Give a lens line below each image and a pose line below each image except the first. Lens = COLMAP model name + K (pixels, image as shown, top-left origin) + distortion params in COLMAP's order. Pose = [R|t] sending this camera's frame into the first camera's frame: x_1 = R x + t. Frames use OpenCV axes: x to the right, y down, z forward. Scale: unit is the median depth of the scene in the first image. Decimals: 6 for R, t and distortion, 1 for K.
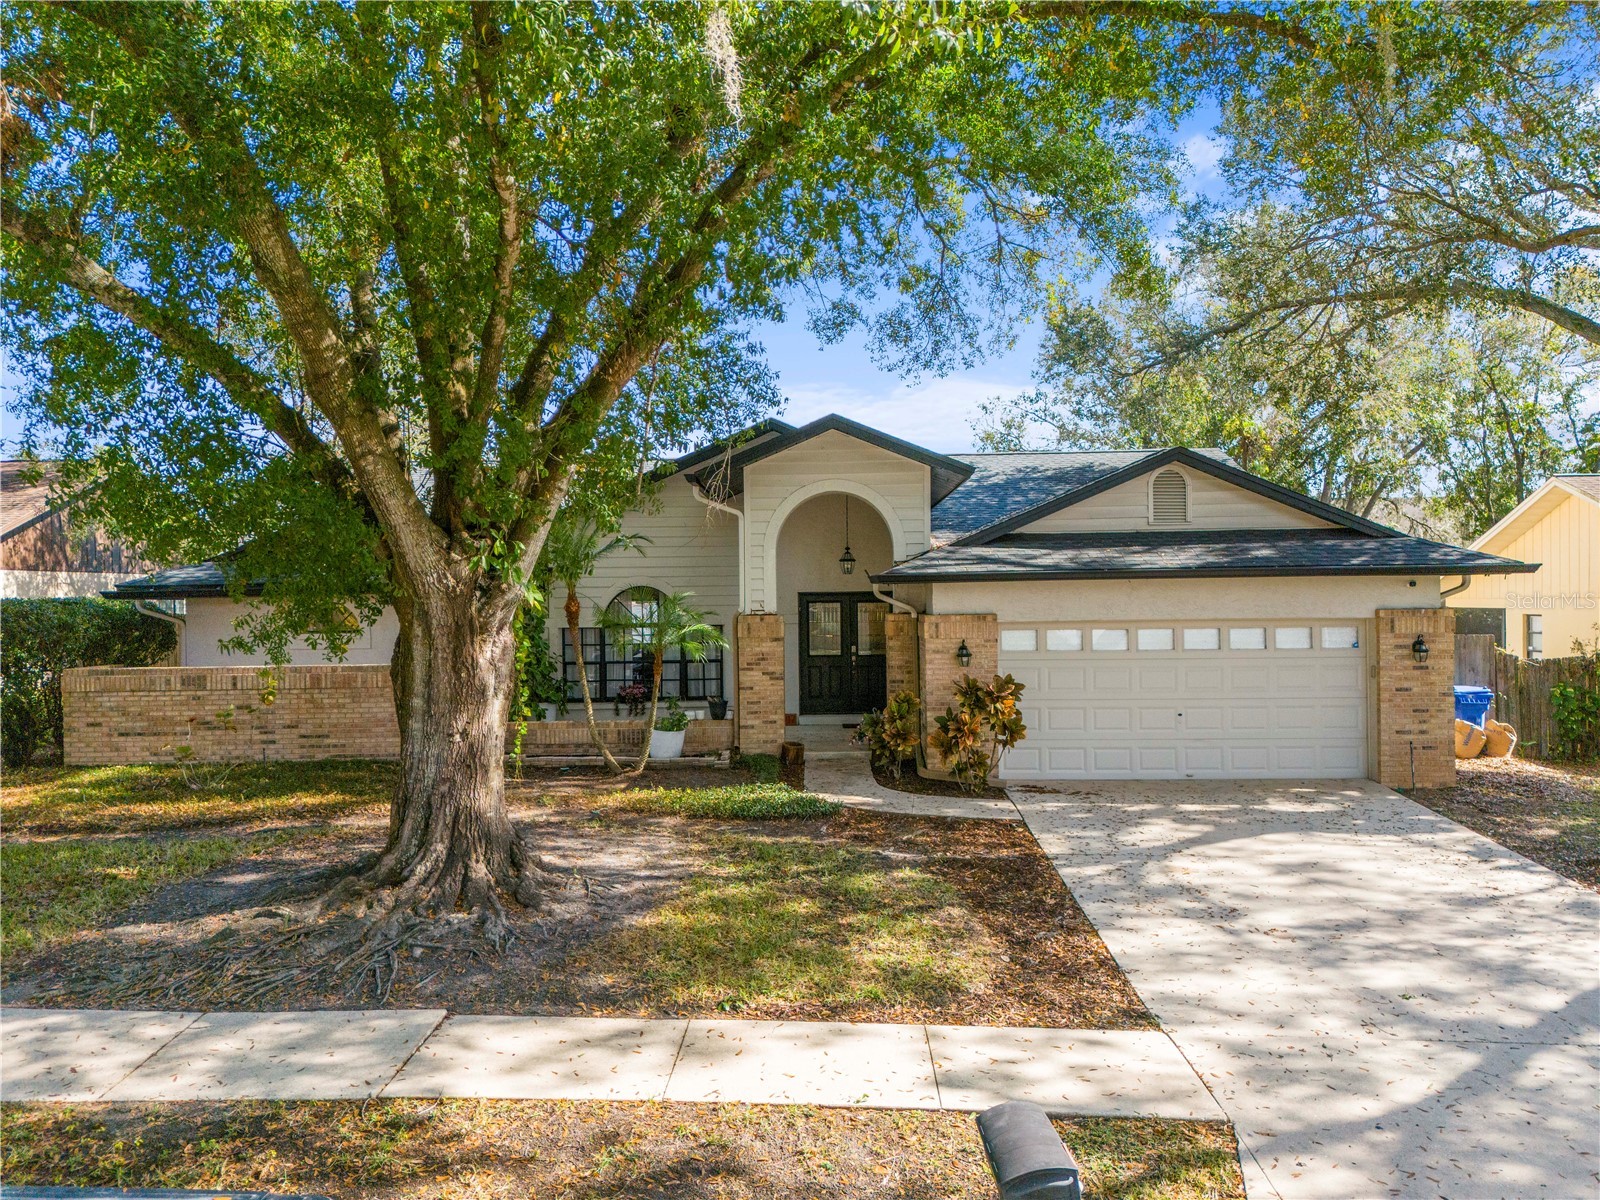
lens RADIAL K [[1155.7, 0, 800.0], [0, 1155.7, 600.0], [0, 0, 1]] dist [0.086745, -0.076020]
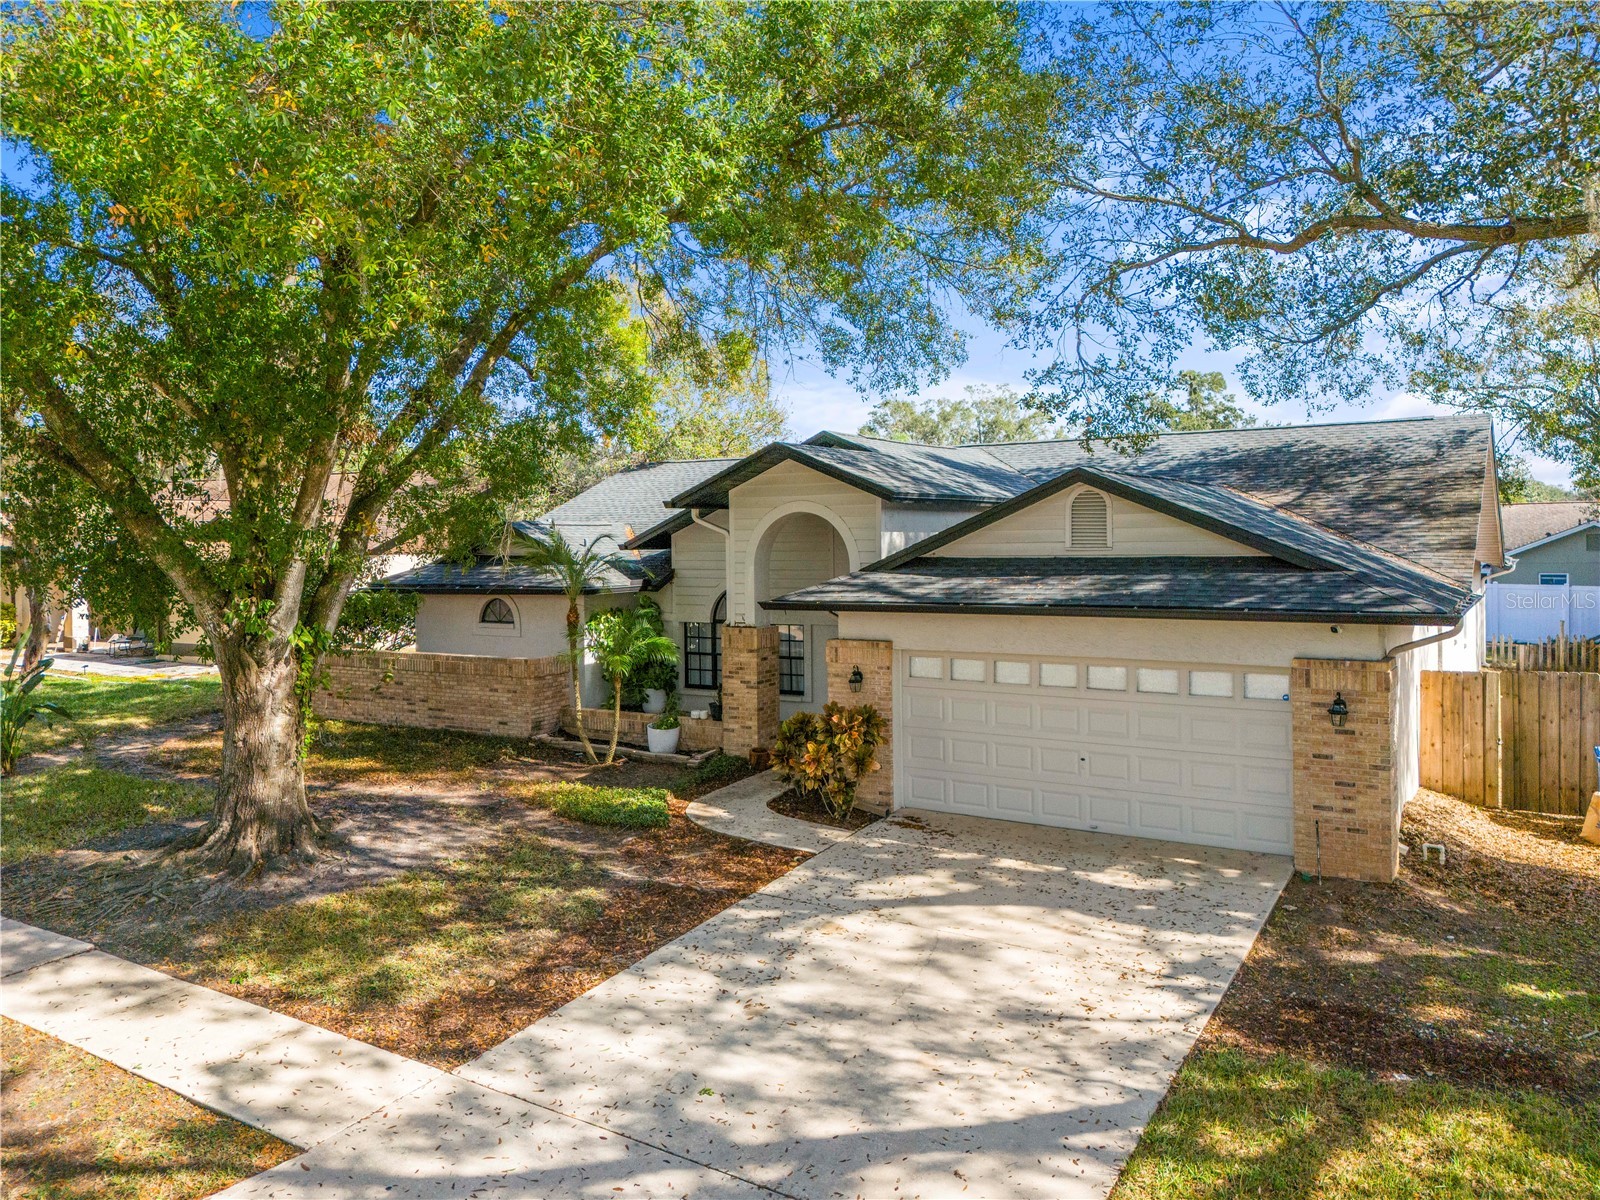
lens RADIAL K [[1155.7, 0, 800.0], [0, 1155.7, 600.0], [0, 0, 1]] dist [0.086745, -0.076020]
pose [[0.860256, 0.027298, -0.509130, 0.955568], [0.000631, 0.998508, 0.054603, -0.122418], [0.509861, -0.047294, 0.858956, 0.174675]]
